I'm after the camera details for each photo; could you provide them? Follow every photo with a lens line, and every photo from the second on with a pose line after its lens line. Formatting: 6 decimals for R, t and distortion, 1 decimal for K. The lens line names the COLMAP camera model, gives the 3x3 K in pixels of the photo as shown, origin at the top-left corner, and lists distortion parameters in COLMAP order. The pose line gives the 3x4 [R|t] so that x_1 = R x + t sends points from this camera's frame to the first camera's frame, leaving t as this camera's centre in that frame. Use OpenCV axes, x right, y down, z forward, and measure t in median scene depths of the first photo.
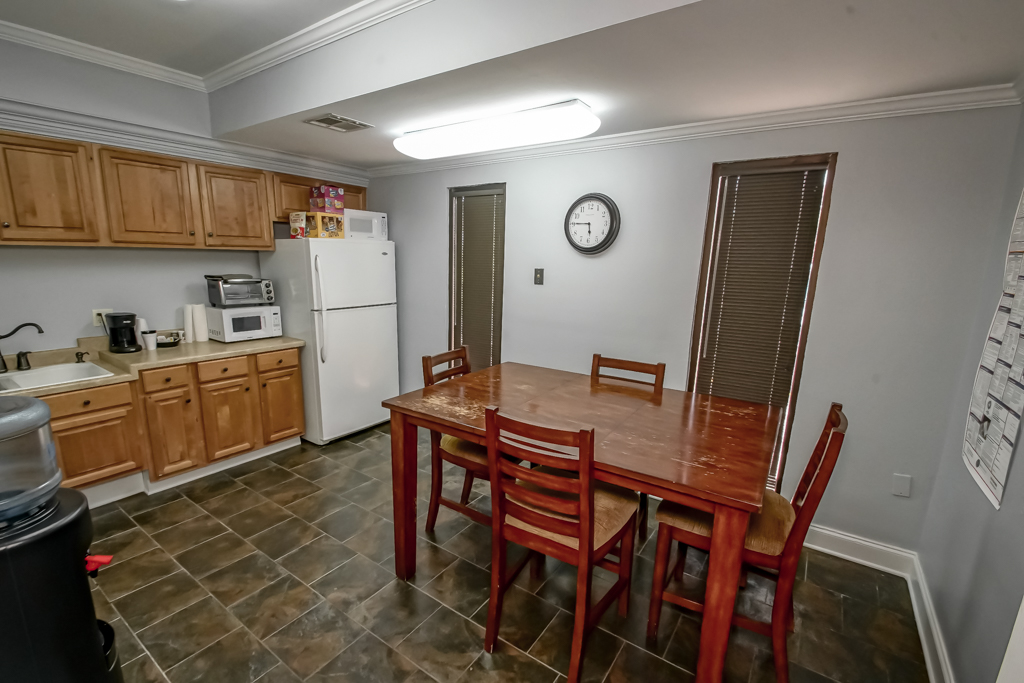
lens RADIAL K [[452.9, 0, 517.4], [0, 452.9, 336.2], [0, 0, 1]] dist [0.021109, 0.000095]
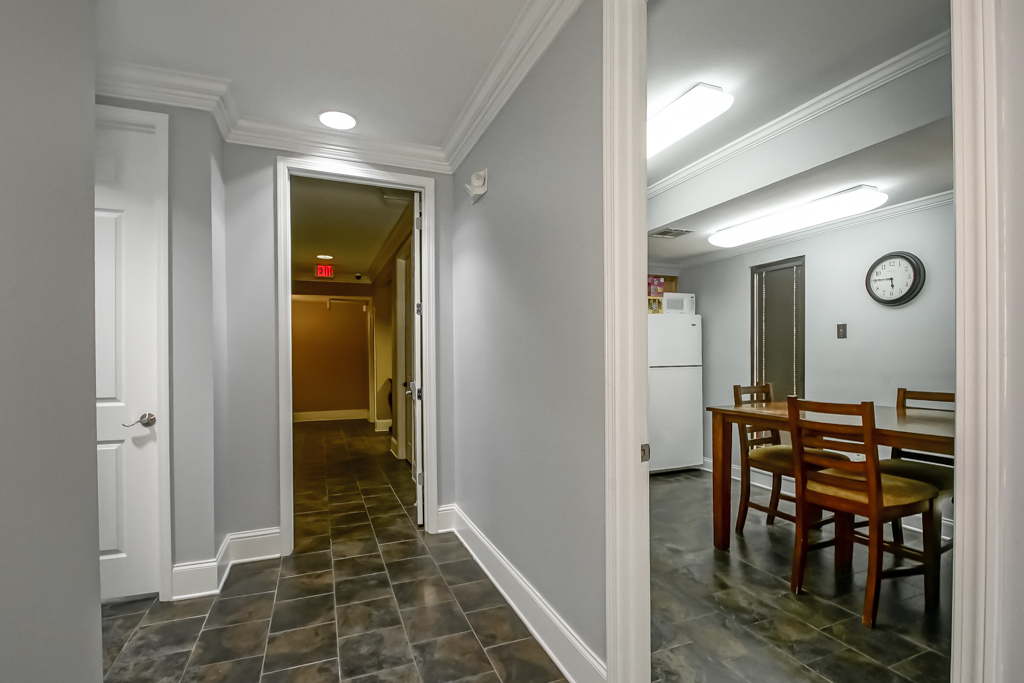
lens RADIAL K [[477.1, 0, 510.2], [0, 477.1, 354.0], [0, 0, 1]] dist [0.026522, -0.037533]
pose [[0.827335, -0.032141, -0.560789, 0.035166], [-0.067984, 0.985293, -0.156768, 0.182546], [0.557580, 0.167824, 0.812982, -0.446741]]
